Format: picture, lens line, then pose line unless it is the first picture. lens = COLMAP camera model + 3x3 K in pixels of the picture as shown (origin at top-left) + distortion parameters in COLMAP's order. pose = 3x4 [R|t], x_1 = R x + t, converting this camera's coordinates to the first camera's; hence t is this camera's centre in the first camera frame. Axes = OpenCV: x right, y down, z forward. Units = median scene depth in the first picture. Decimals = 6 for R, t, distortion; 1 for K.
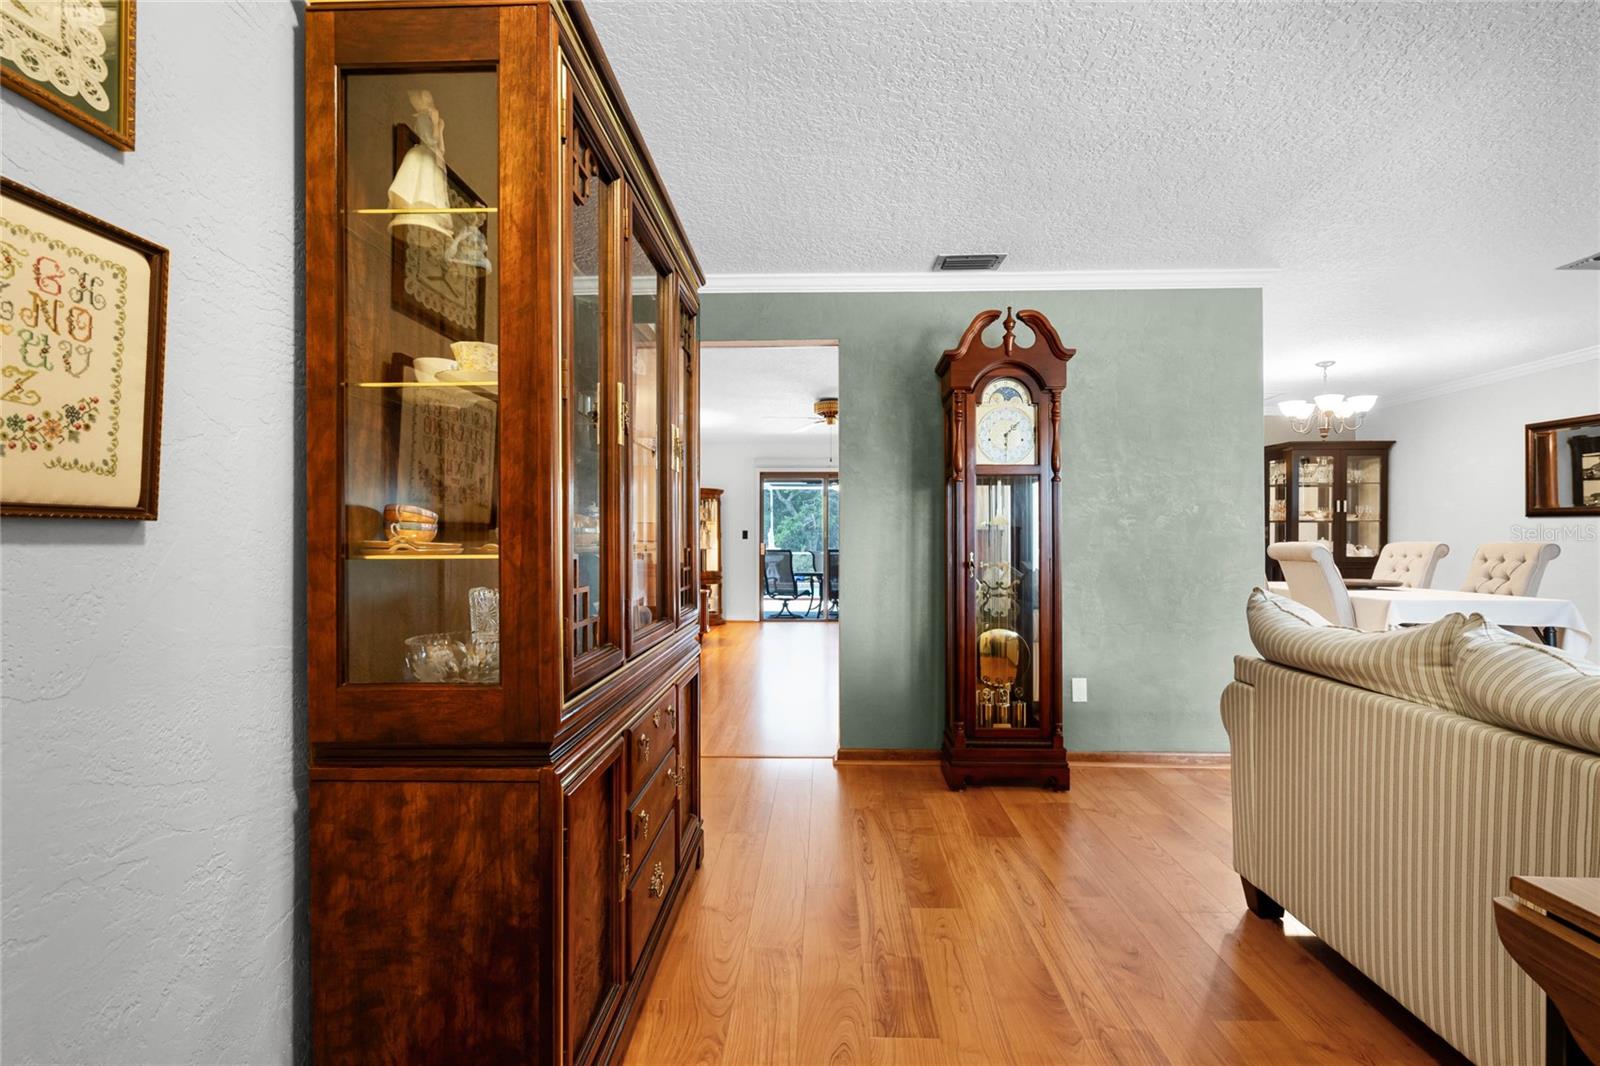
lens RADIAL K [[724.3, 0, 810.3], [0, 724.3, 535.6], [0, 0, 1]] dist [-0.002478, 0.000279]
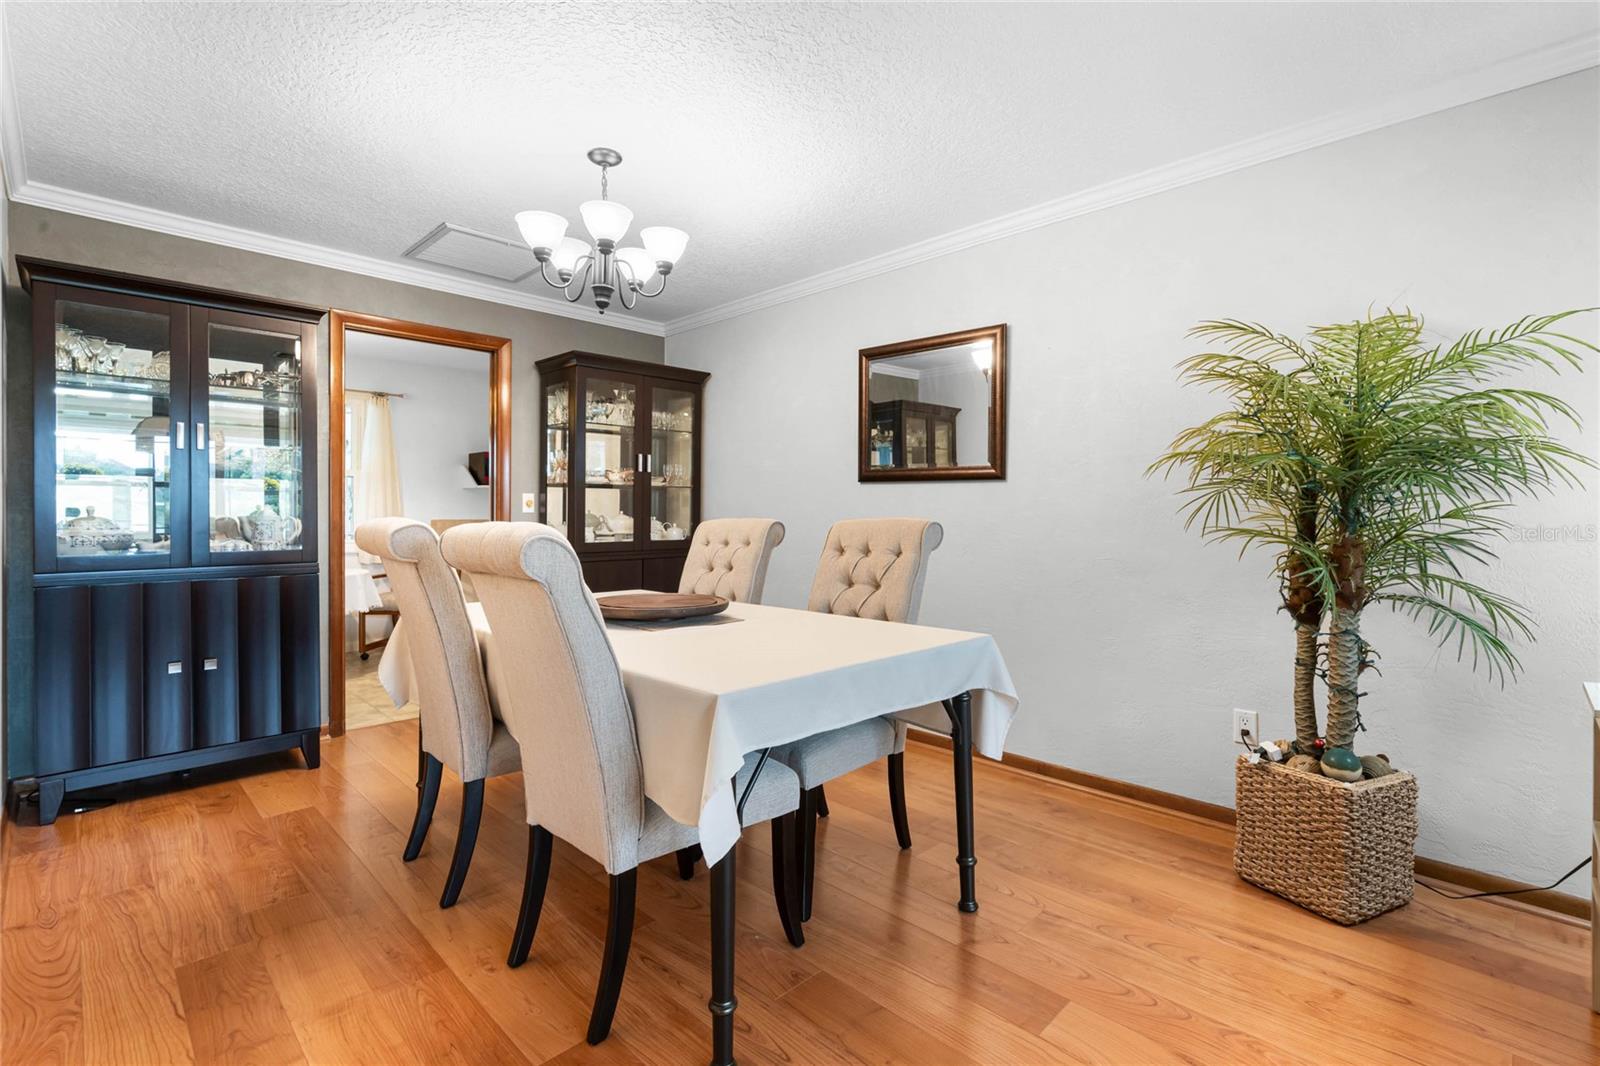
lens RADIAL K [[724.3, 0, 802.2], [0, 724.3, 525.1], [0, 0, 1]] dist [-0.002478, 0.000279]
pose [[0.683014, -0.007884, 0.730363, 0.357698], [-0.006336, 0.999840, 0.016719, 0.003210], [-0.730378, -0.016047, 0.682855, 0.454539]]
